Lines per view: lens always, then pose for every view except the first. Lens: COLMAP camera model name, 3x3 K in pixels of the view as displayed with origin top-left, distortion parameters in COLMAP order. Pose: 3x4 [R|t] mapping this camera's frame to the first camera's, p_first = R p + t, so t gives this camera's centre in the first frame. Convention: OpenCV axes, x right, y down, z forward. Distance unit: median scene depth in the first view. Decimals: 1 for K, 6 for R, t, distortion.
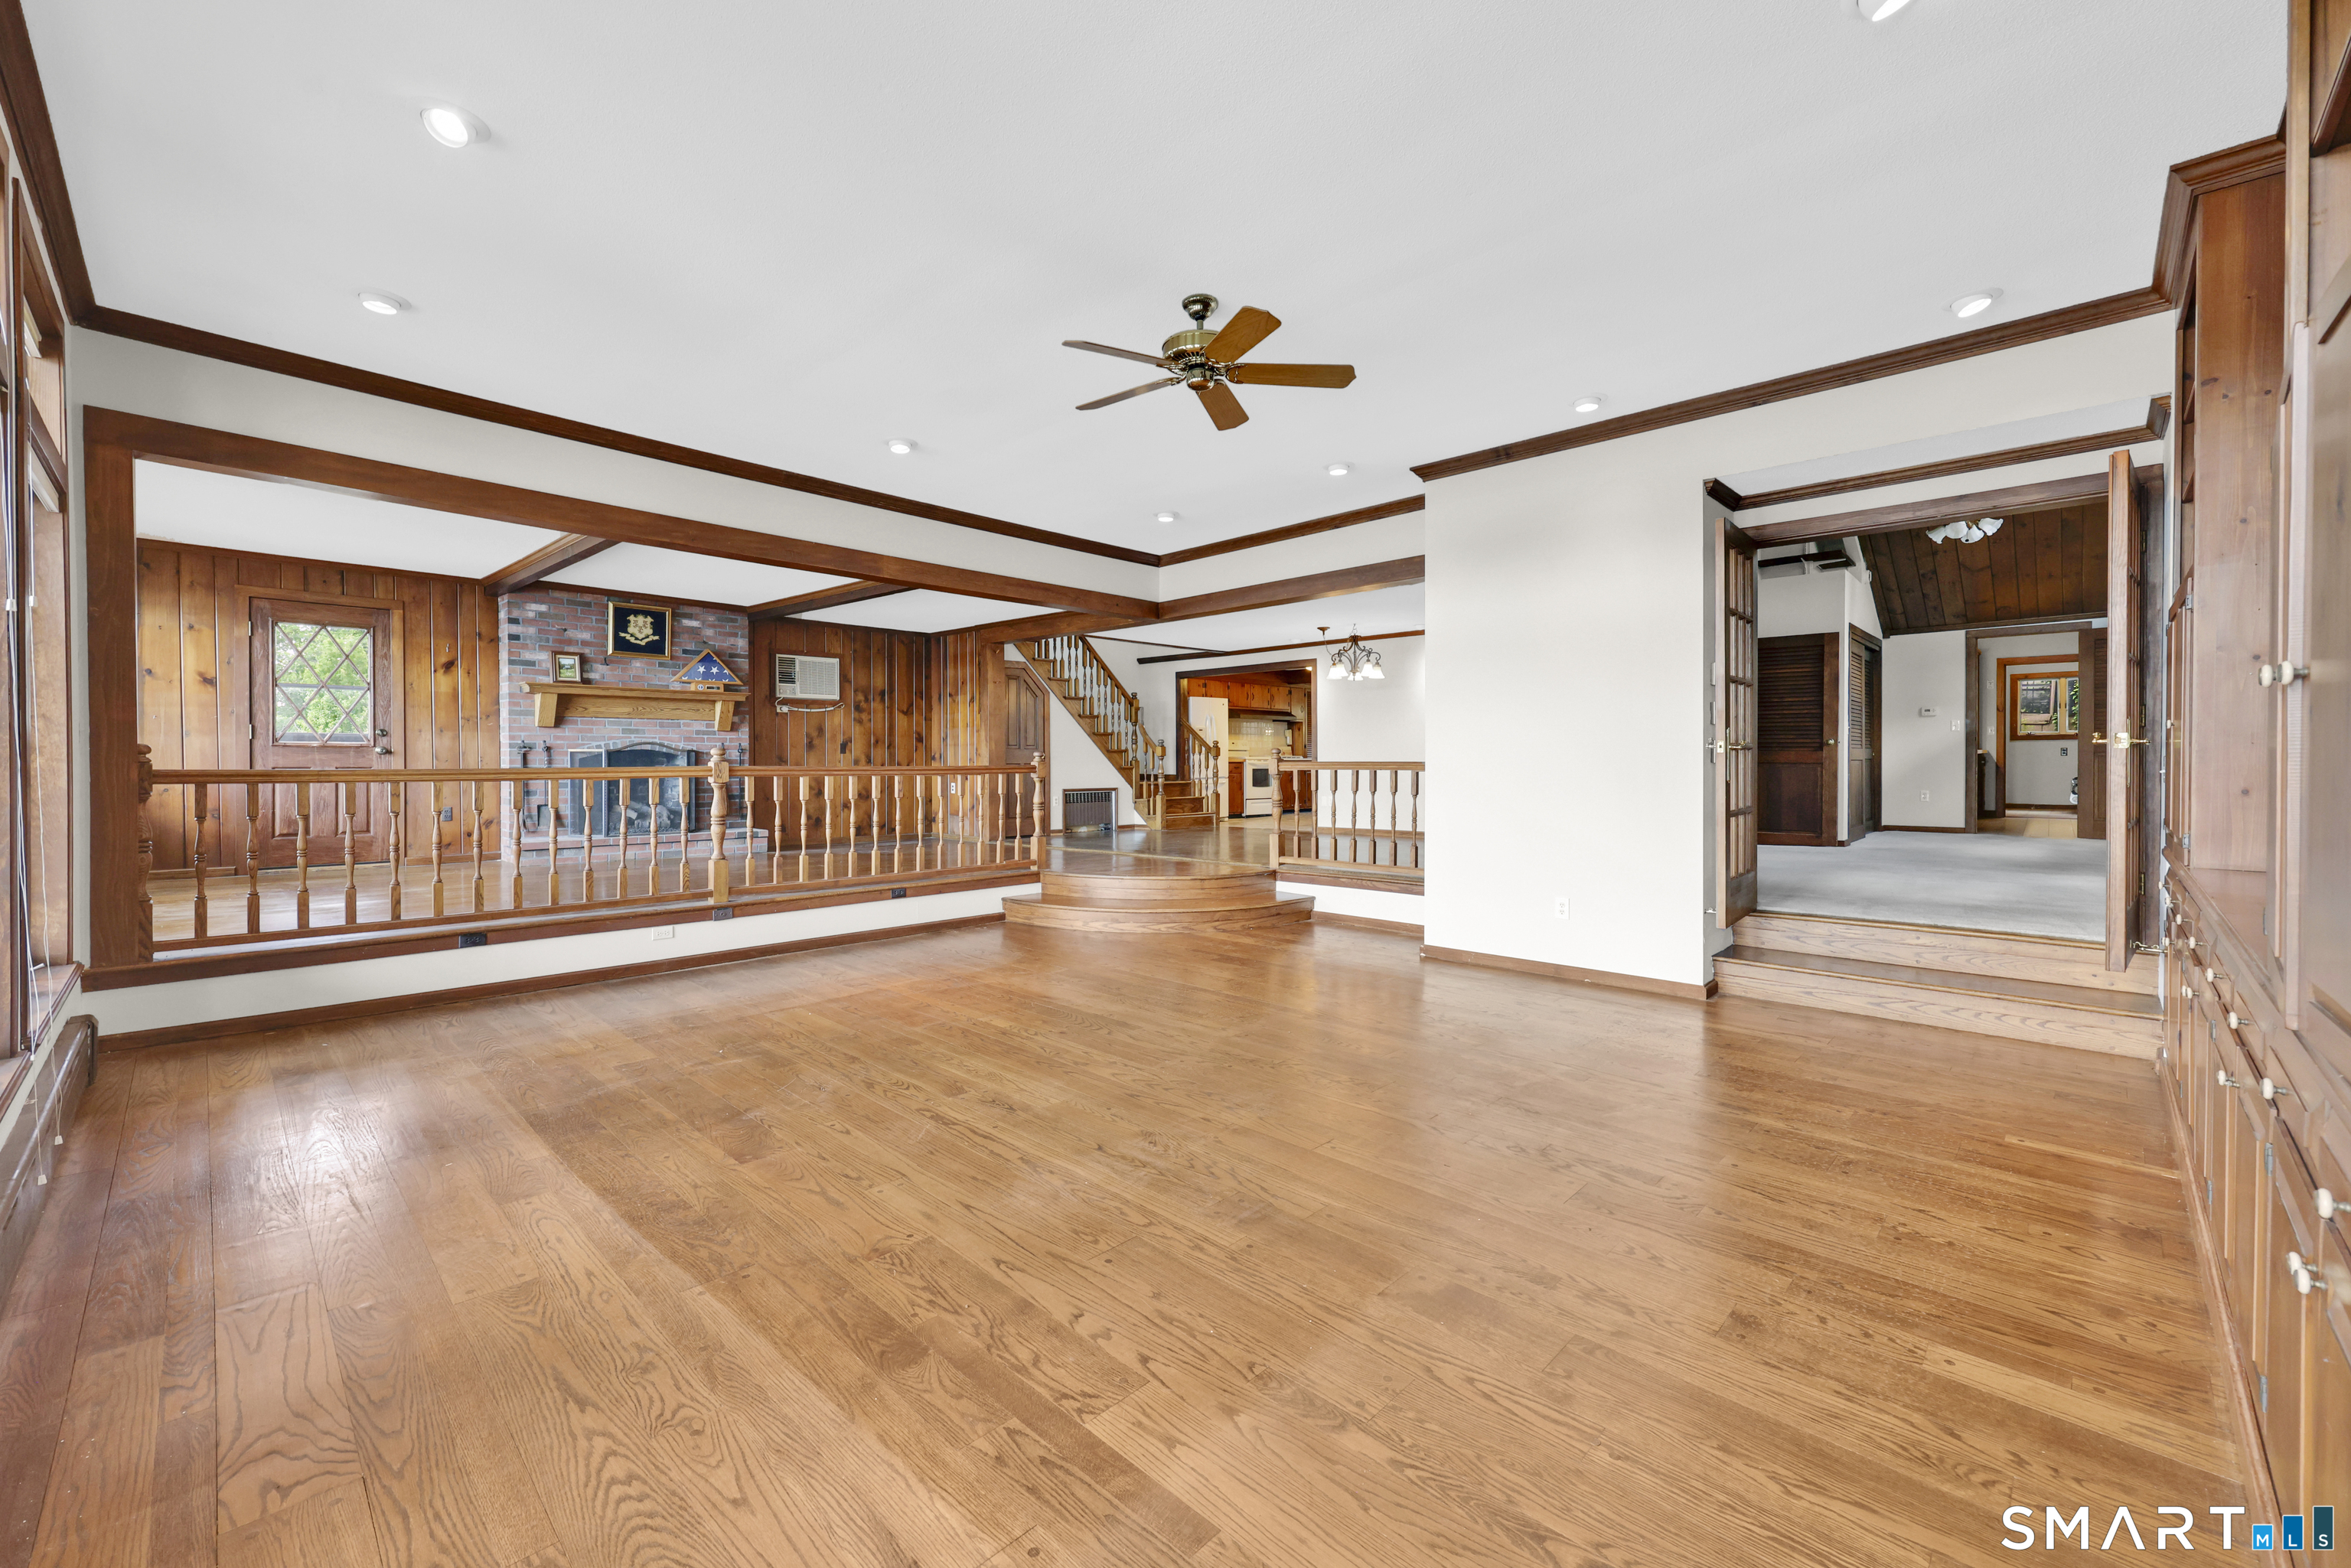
lens RADIAL K [[968.9, 0, 1183.6], [0, 968.9, 783.0], [0, 0, 1]] dist [-0.000542, 0.000367]
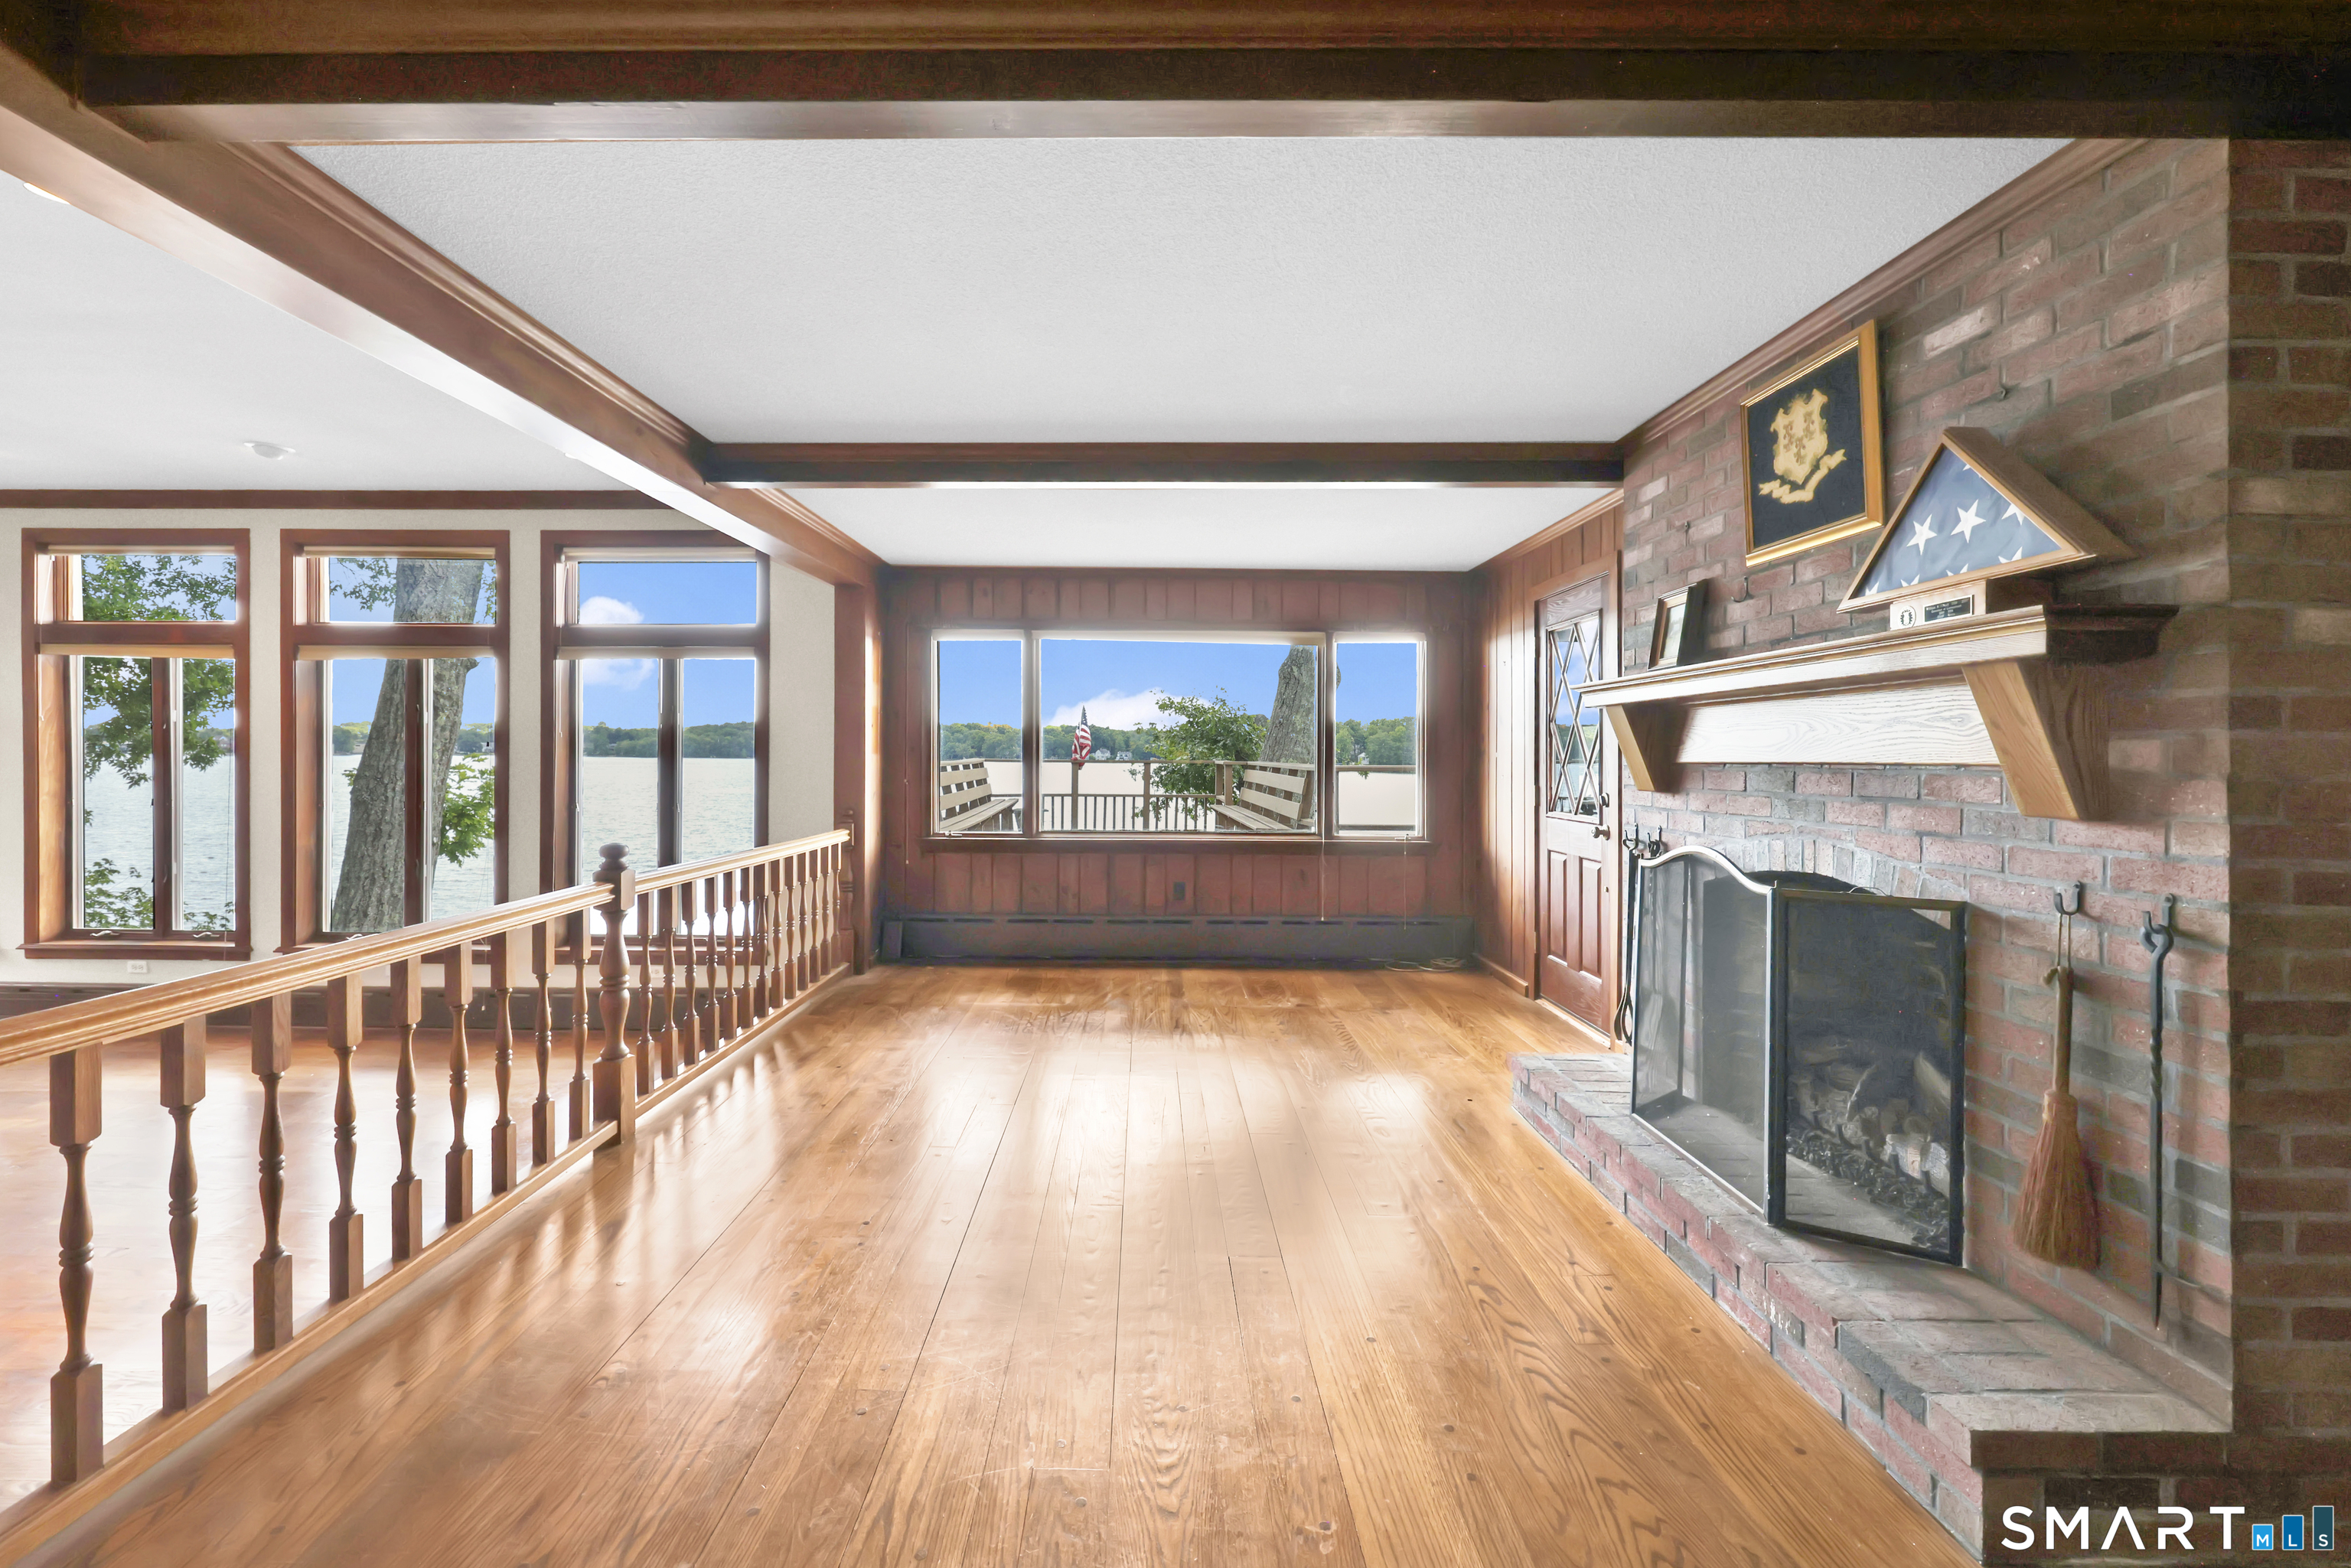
lens RADIAL K [[968.9, 0, 1190.5], [0, 968.9, 777.5], [0, 0, 1]] dist [-0.000542, 0.000367]
pose [[-0.698135, 0.007452, -0.715927, -0.241359], [-0.021321, 0.999286, 0.031193, -0.070496], [0.715649, 0.037041, -0.697478, 1.123896]]
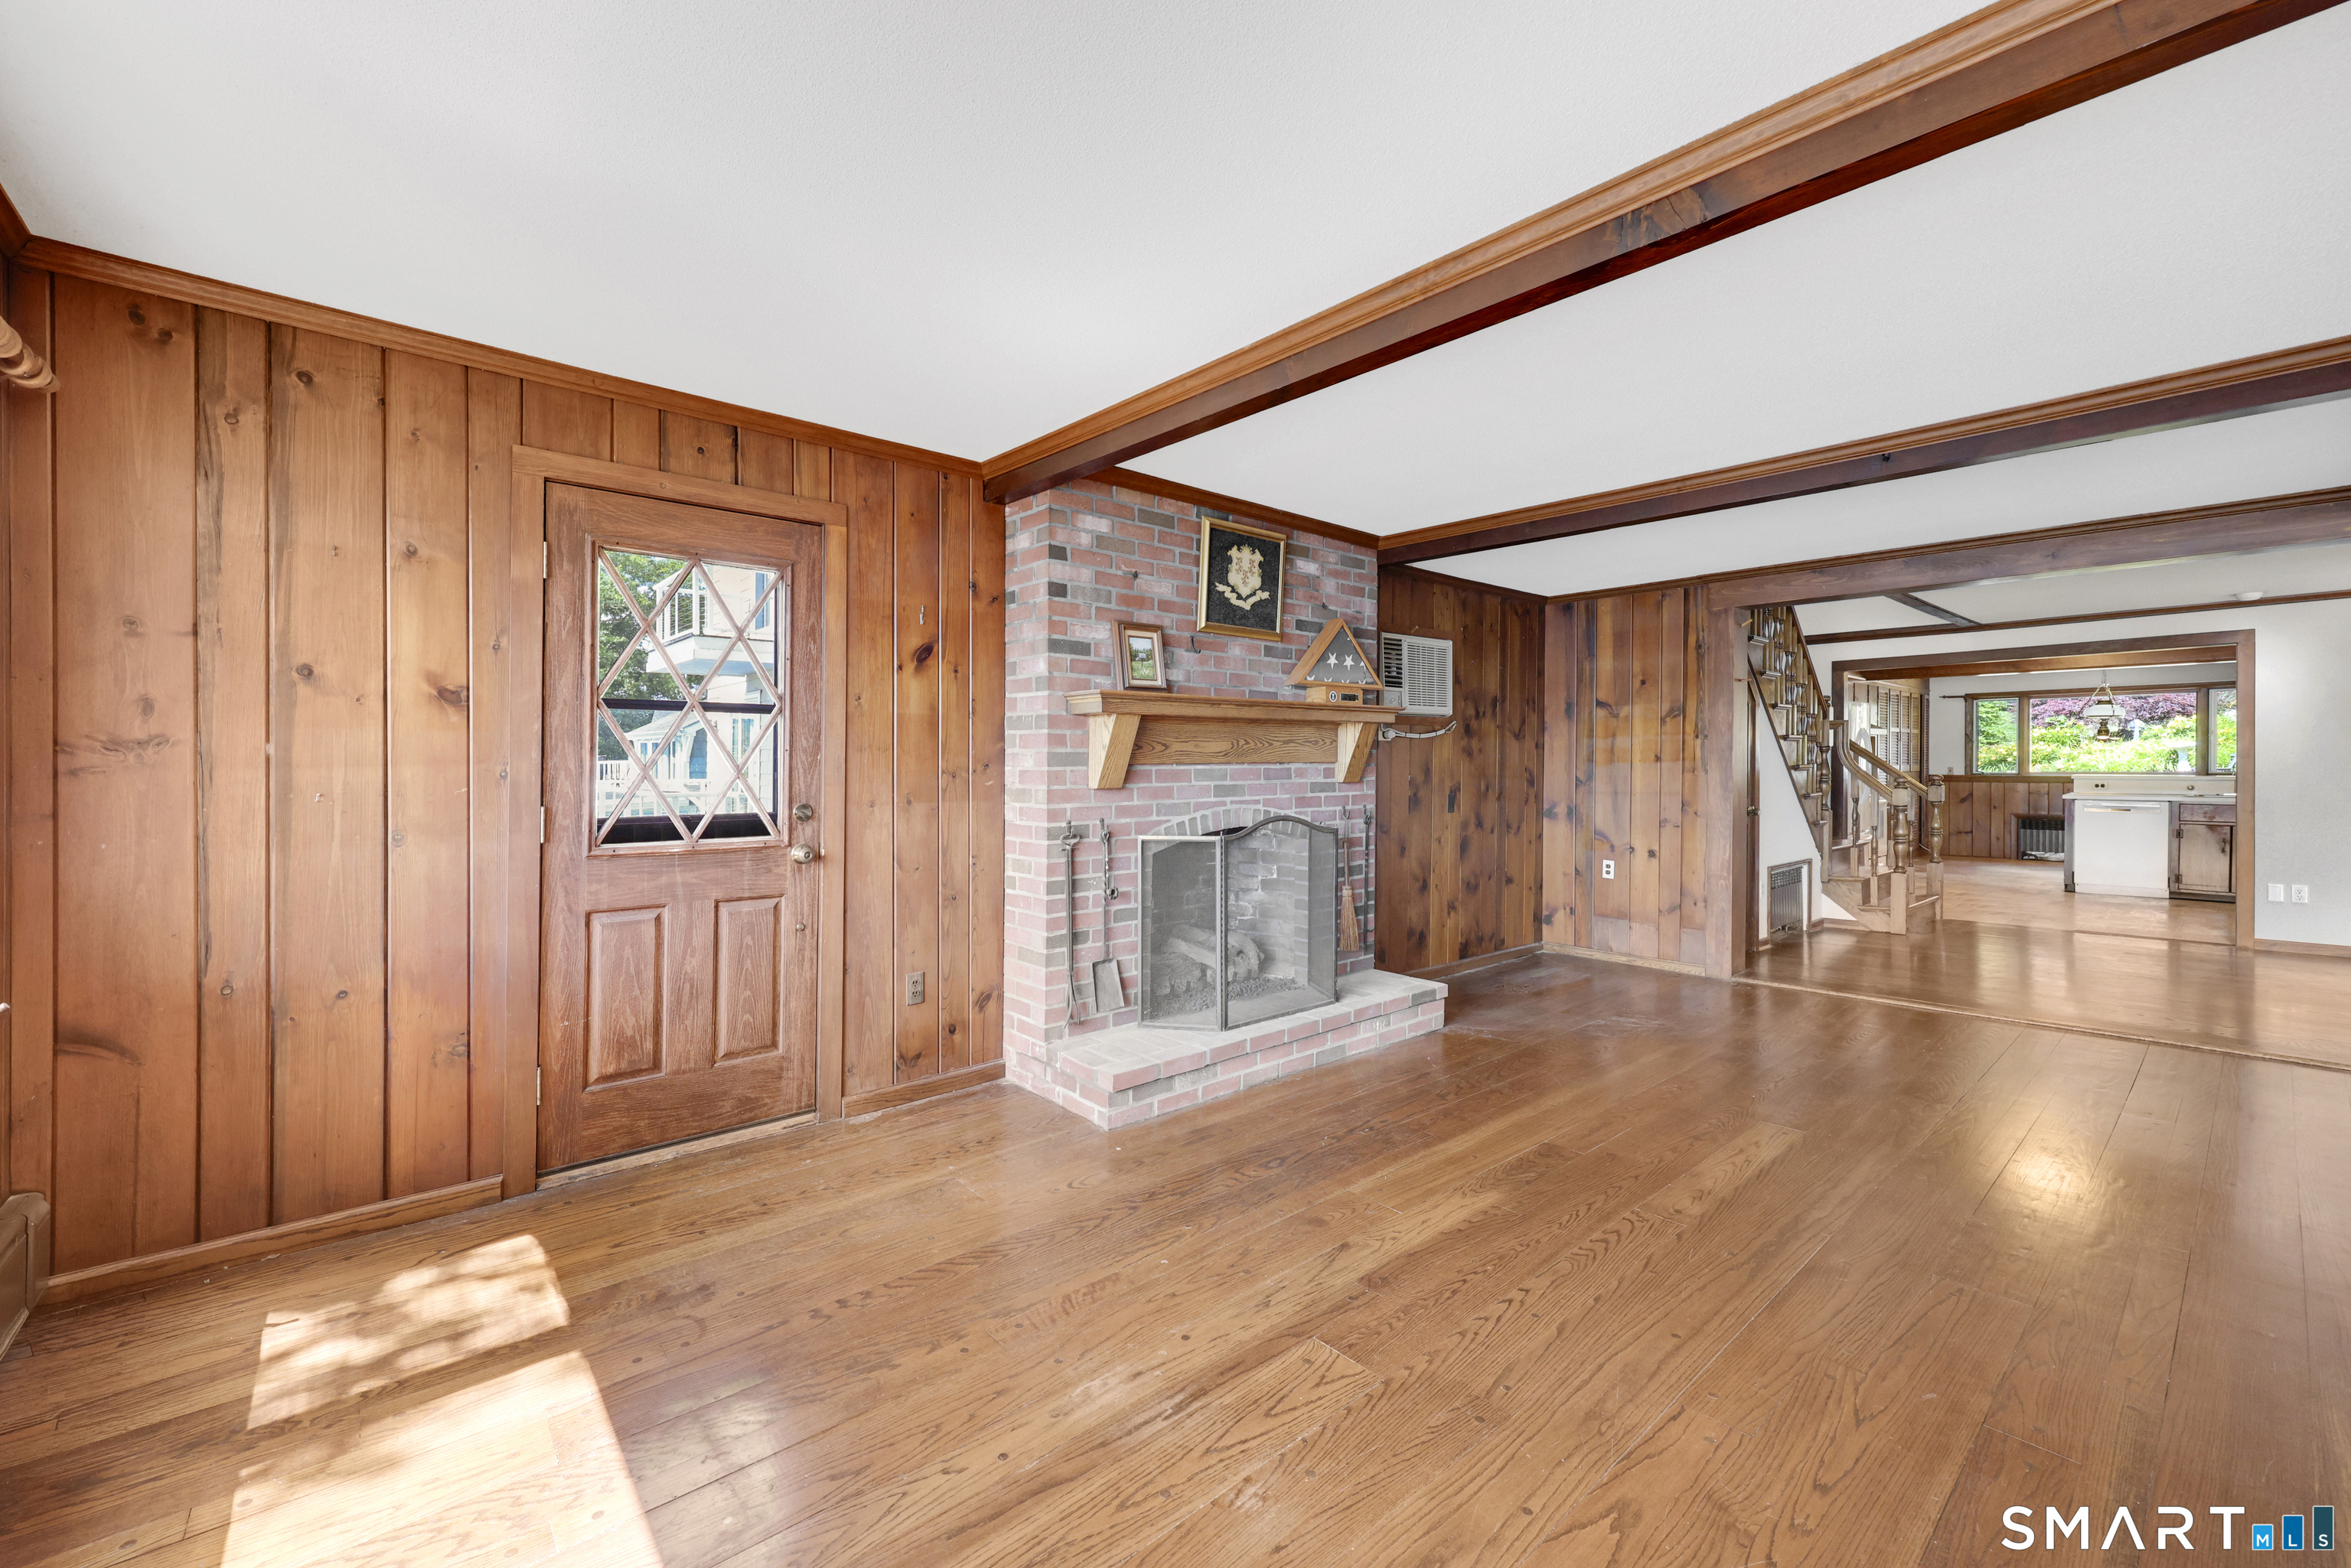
lens RADIAL K [[968.9, 0, 1165.0], [0, 968.9, 767.8], [0, 0, 1]] dist [-0.000542, 0.000367]
pose [[0.993720, 0.000425, -0.111891, -0.571176], [-0.001956, 0.999906, -0.013577, -0.060562], [0.111875, 0.013711, 0.993628, 0.545391]]
